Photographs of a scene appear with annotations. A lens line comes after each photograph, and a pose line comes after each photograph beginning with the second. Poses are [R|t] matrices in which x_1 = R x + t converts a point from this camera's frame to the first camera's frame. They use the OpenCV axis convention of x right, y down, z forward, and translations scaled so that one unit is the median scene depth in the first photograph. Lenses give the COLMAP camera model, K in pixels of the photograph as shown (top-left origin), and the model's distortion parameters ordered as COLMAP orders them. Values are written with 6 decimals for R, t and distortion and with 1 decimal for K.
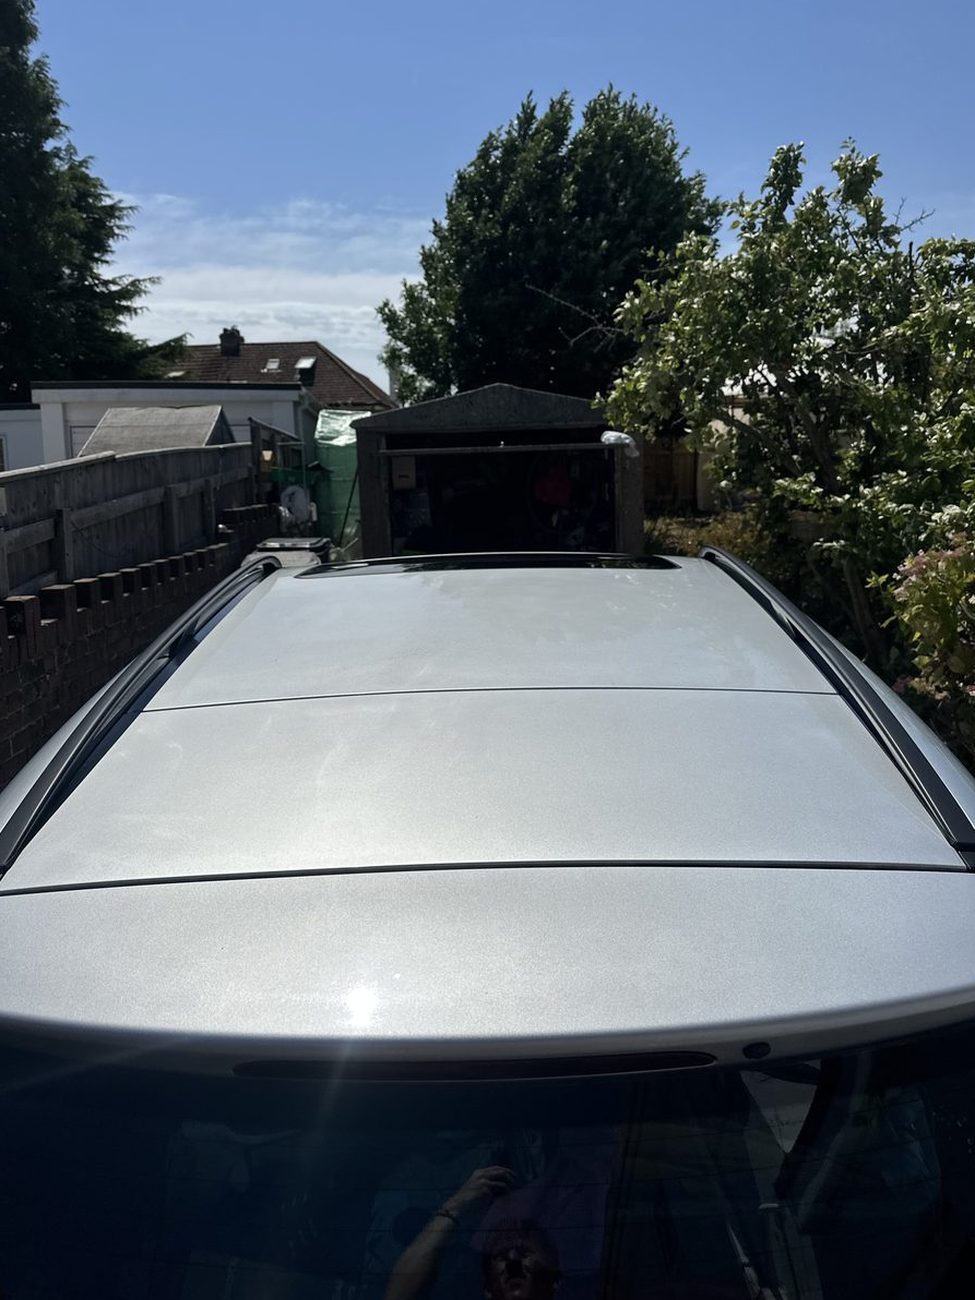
lens RADIAL K [[990.9, 0, 517.4], [0, 990.9, 581.5], [0, 0, 1]] dist [0.009924, -0.002402]
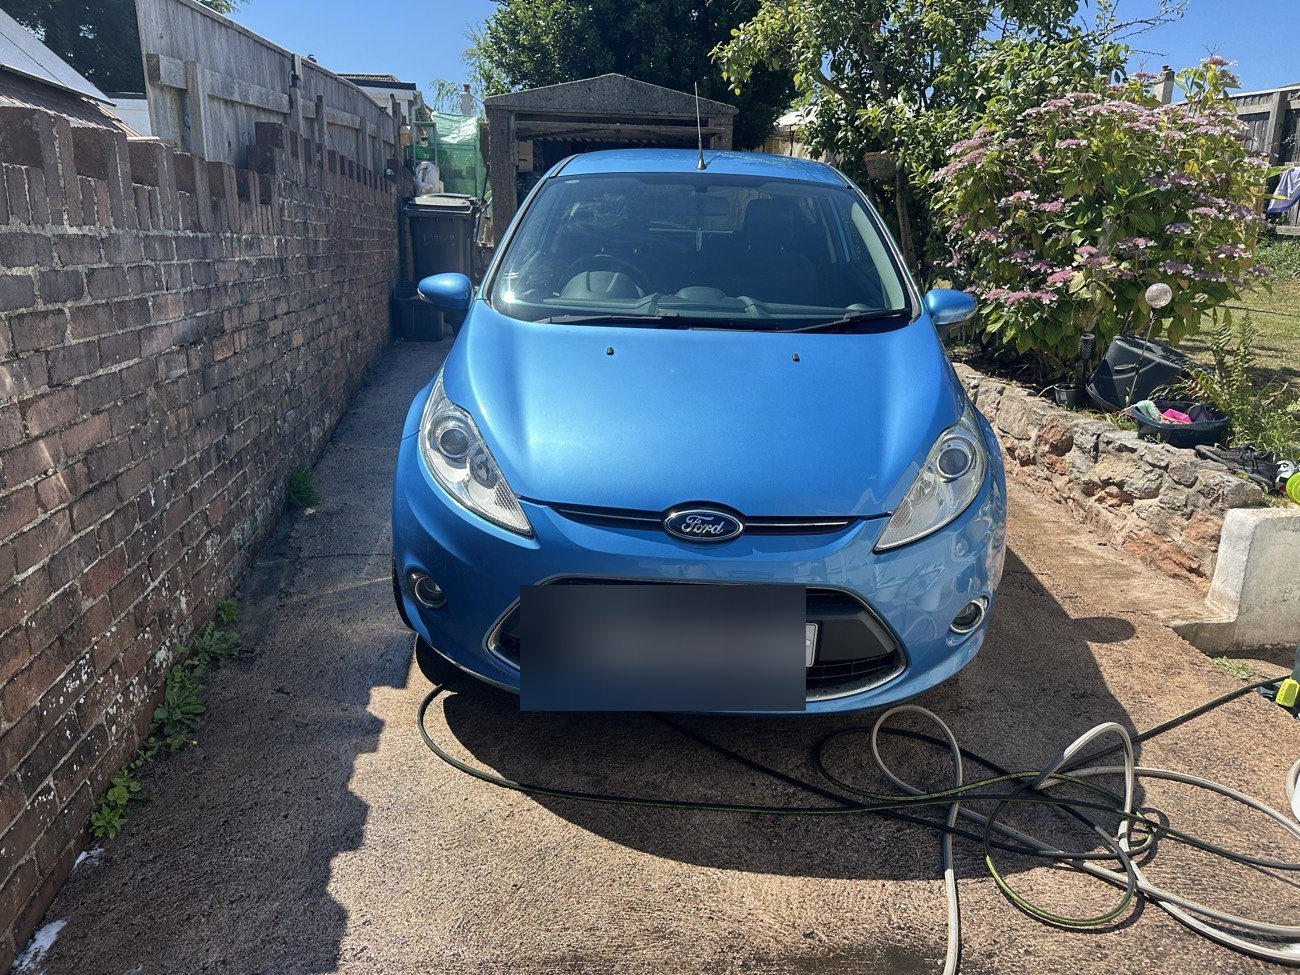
lens RADIAL K [[920.4, 0, 647.7], [0, 920.4, 479.4], [0, 0, 1]] dist [0.021815, -0.031516]
pose [[0.995670, 0.026758, 0.089022, -0.040318], [-0.039701, 0.988343, 0.146975, 0.070356], [-0.084052, -0.149873, 0.985126, -0.091246]]
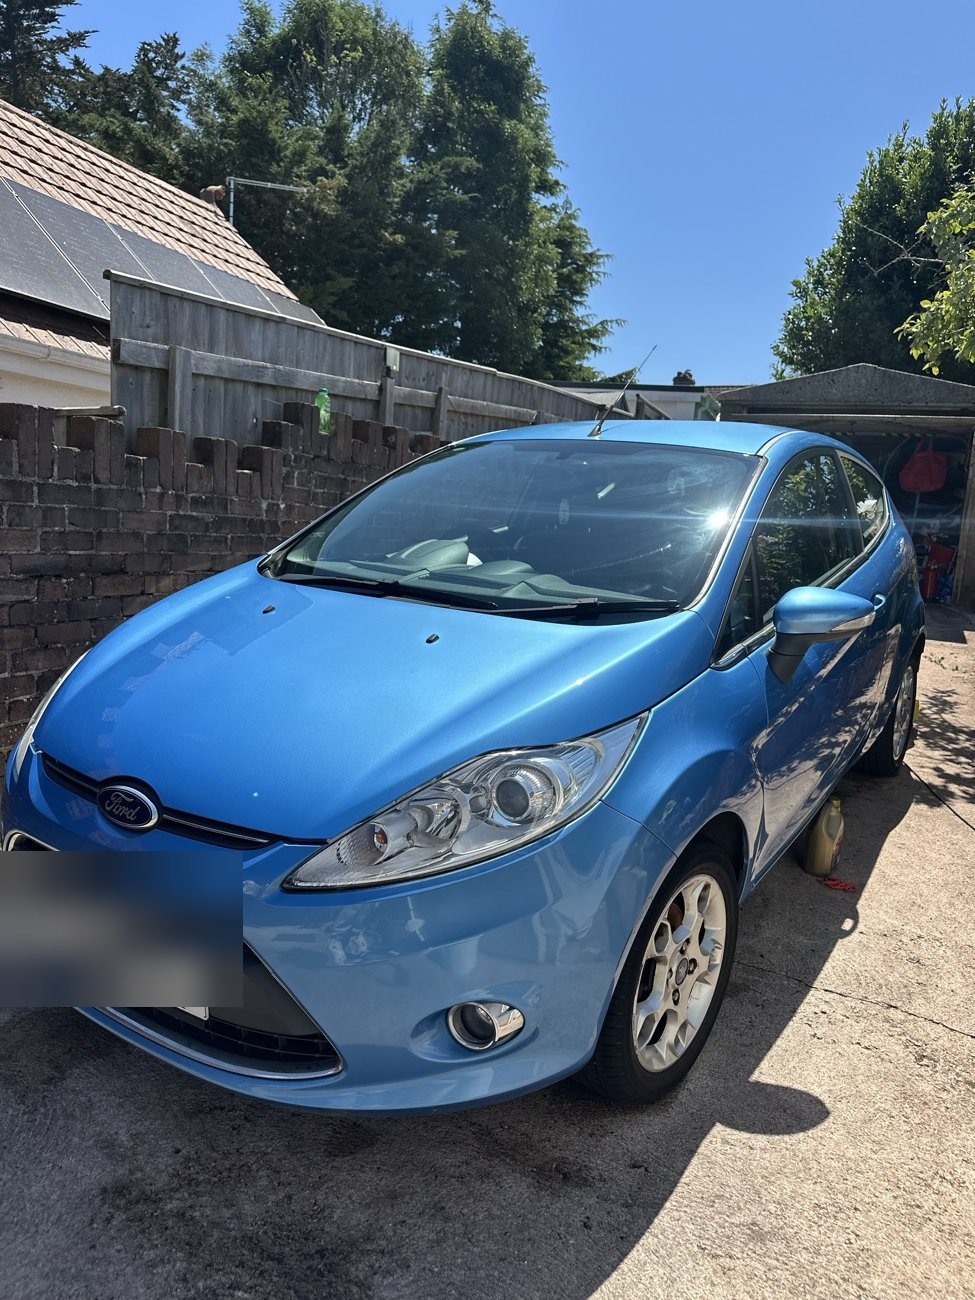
lens RADIAL K [[920.4, 0, 489.6], [0, 920.4, 657.3], [0, 0, 1]] dist [0.021815, -0.031516]
pose [[0.884365, 0.157422, -0.439450, 0.071082], [-0.141761, 0.987530, 0.068473, 0.063731], [0.444749, 0.001742, 0.895653, -0.040604]]
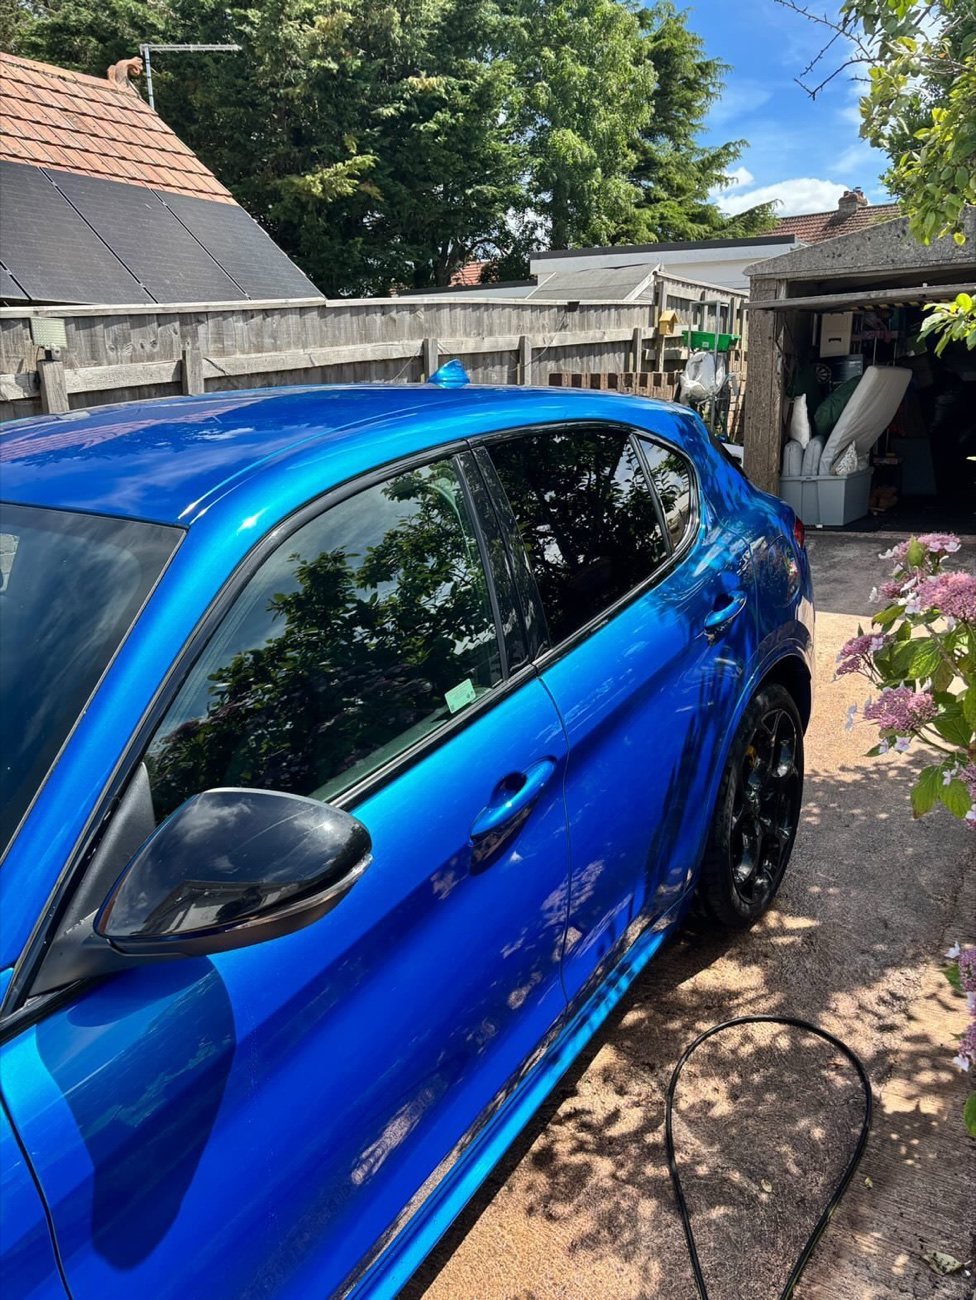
lens RADIAL K [[990.9, 0, 488.3], [0, 990.9, 641.4], [0, 0, 1]] dist [0.009924, -0.002402]
pose [[0.806540, 0.163312, -0.568175, 0.113381], [-0.066094, 0.979971, 0.187853, 0.001428], [0.587474, -0.113958, 0.801179, 0.112887]]
